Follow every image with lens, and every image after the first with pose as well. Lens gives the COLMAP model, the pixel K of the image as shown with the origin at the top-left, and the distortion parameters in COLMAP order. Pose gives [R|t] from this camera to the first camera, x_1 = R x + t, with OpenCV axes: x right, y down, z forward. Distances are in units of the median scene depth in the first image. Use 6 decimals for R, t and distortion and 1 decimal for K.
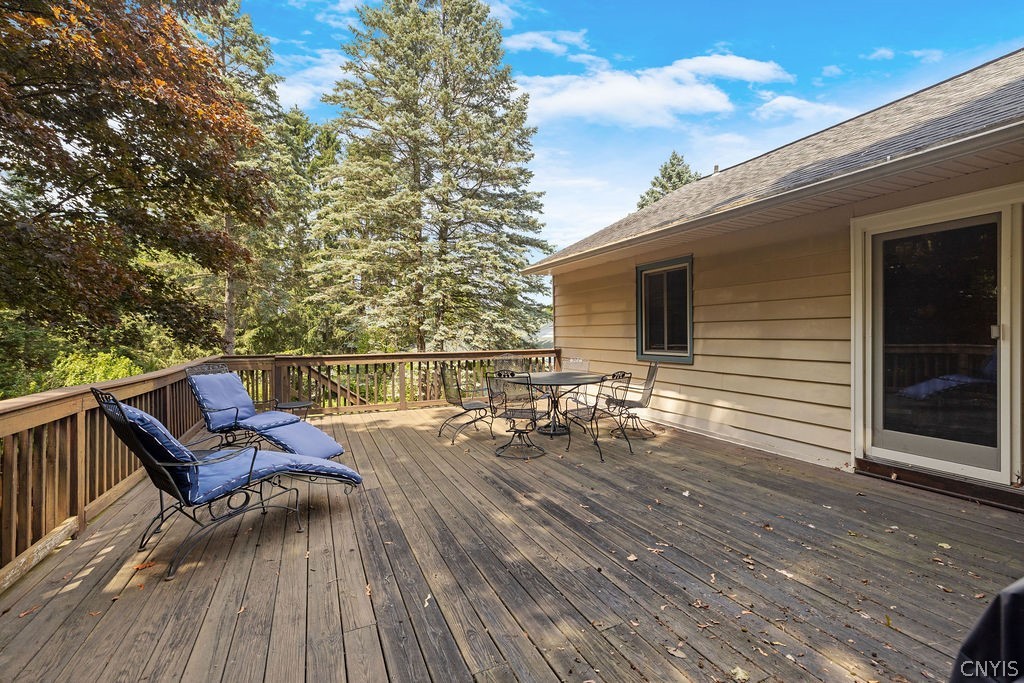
lens RADIAL K [[444.3, 0, 511.5], [0, 444.3, 334.4], [0, 0, 1]] dist [-0.001124, -0.000143]
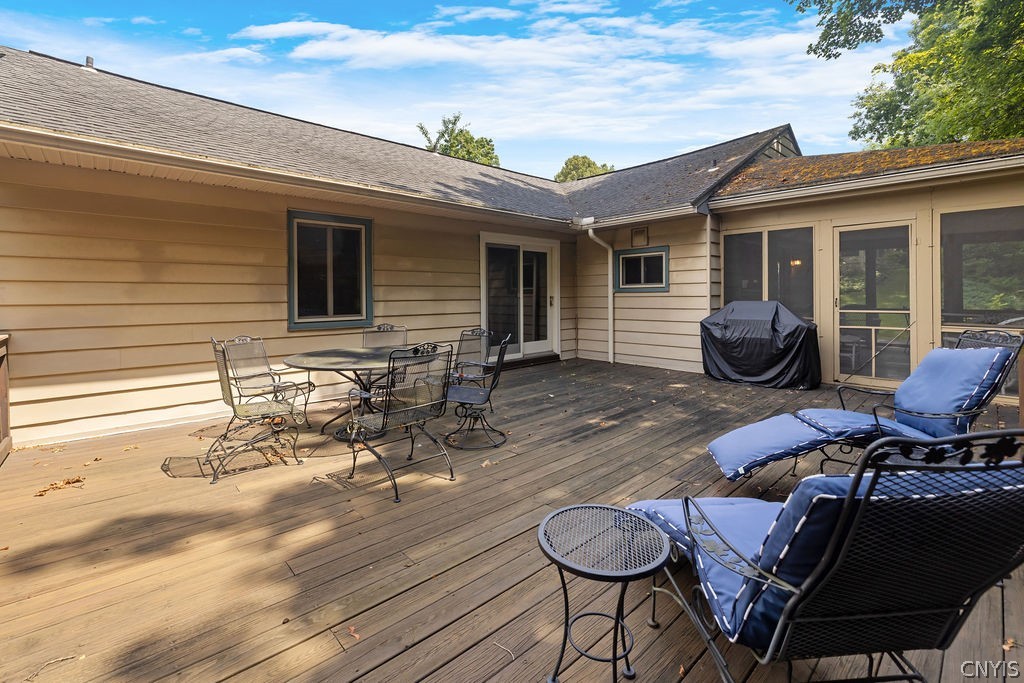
lens RADIAL K [[444.3, 0, 501.8], [0, 444.3, 300.2], [0, 0, 1]] dist [-0.001124, -0.000143]
pose [[-0.308736, 0.005733, 0.951130, -0.638736], [0.015214, 0.999884, -0.001088, 0.012195], [-0.951026, 0.014135, -0.308787, 1.002256]]
